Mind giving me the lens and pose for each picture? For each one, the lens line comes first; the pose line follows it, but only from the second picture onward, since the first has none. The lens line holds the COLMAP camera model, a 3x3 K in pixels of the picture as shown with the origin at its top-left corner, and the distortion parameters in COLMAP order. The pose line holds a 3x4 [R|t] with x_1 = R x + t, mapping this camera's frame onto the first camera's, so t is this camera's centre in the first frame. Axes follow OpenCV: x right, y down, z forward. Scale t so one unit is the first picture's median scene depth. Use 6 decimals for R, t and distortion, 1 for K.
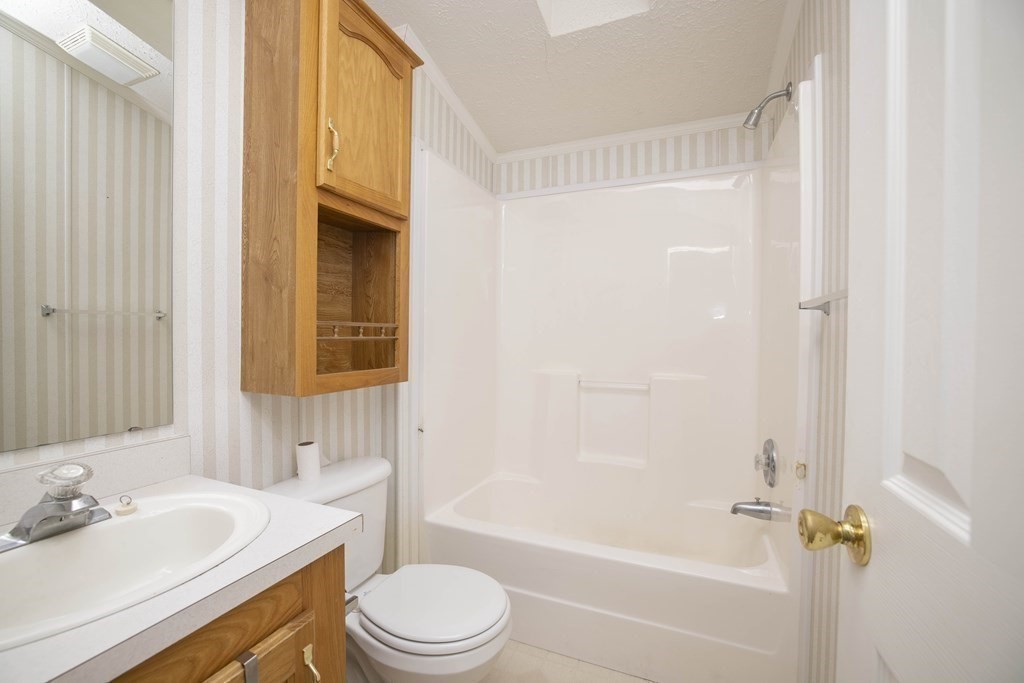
lens RADIAL K [[449.4, 0, 498.8], [0, 449.4, 340.7], [0, 0, 1]] dist [-0.046035, 0.016581]
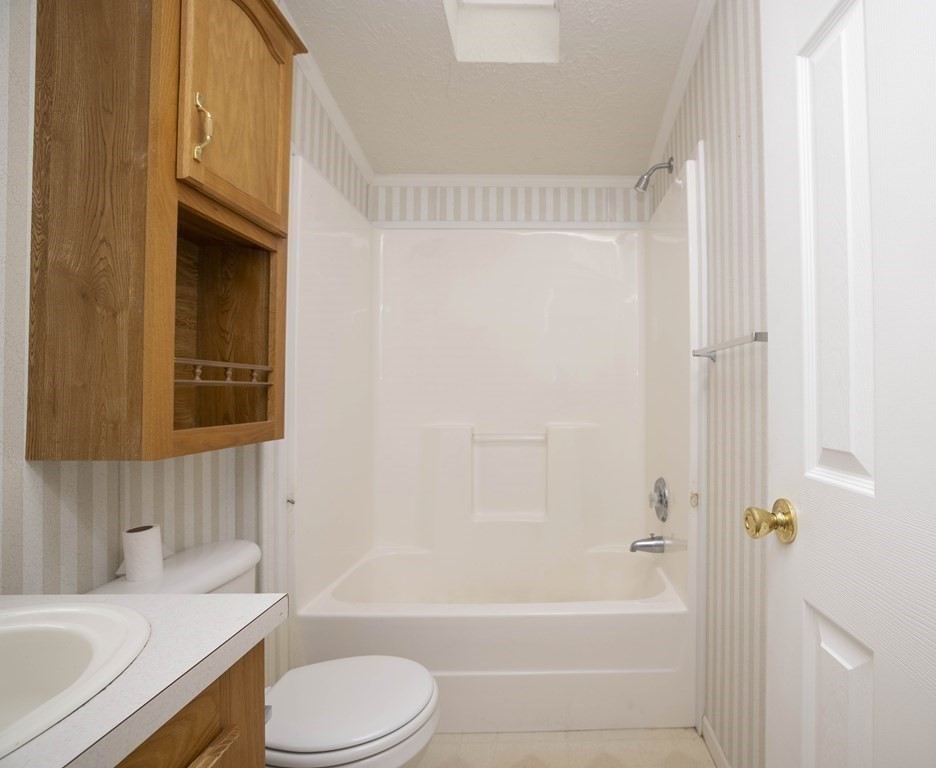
lens RADIAL K [[508.8, 0, 562.6], [0, 508.8, 383.6], [0, 0, 1]] dist [-0.049128, 0.019918]
pose [[0.899617, 0.001427, 0.436677, -0.164942], [0.012212, 0.999521, -0.028426, 0.027036], [-0.436509, 0.030905, 0.899169, -0.024740]]
